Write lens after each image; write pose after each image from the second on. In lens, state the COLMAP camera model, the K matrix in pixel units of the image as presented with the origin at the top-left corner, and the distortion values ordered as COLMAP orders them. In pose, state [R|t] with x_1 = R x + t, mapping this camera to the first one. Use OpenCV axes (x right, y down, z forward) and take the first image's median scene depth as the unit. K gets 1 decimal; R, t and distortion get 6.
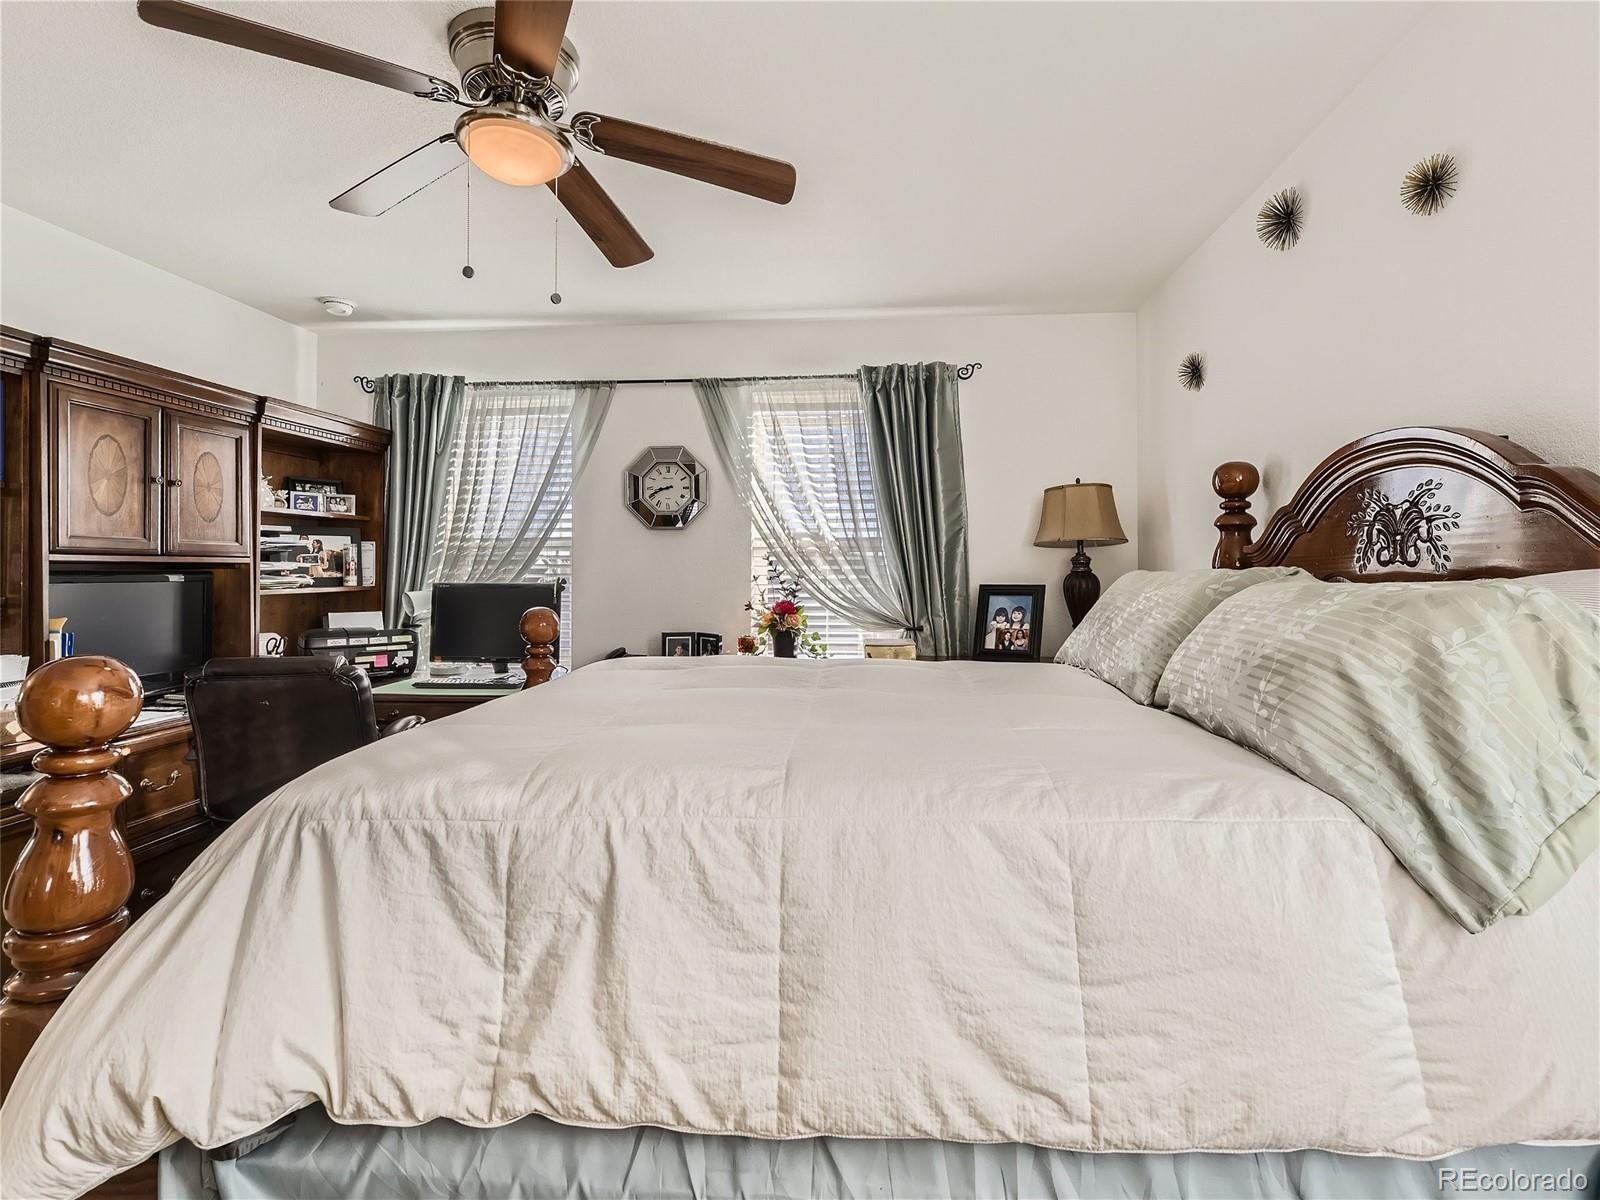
lens RADIAL K [[752.2, 0, 801.2], [0, 752.2, 555.4], [0, 0, 1]] dist [0.001650, 0.000204]
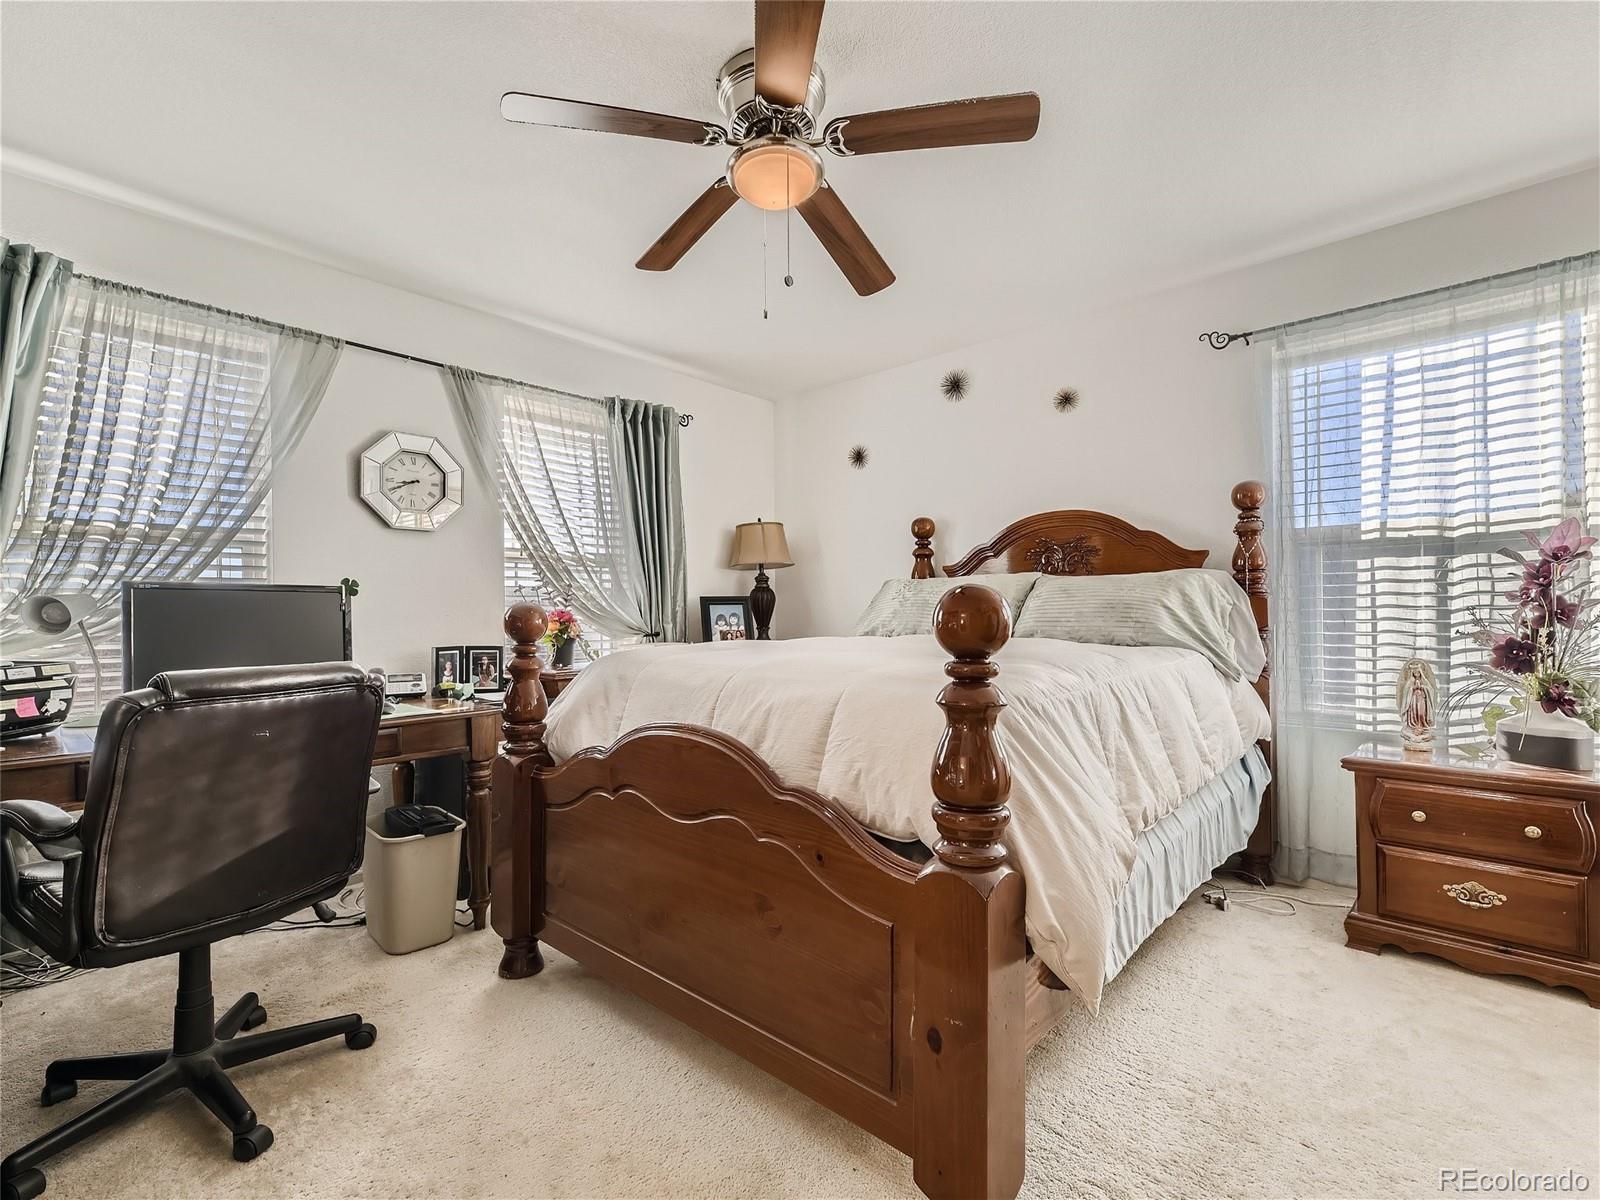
lens RADIAL K [[746.1, 0, 800.0], [0, 746.1, 600.0], [0, 0, 1]] dist [0.002227, 0.000280]
pose [[0.598390, 0.009685, 0.801146, -0.629678], [-0.008378, 0.999948, -0.005830, 0.049409], [-0.801161, -0.003223, 0.598440, 0.137106]]
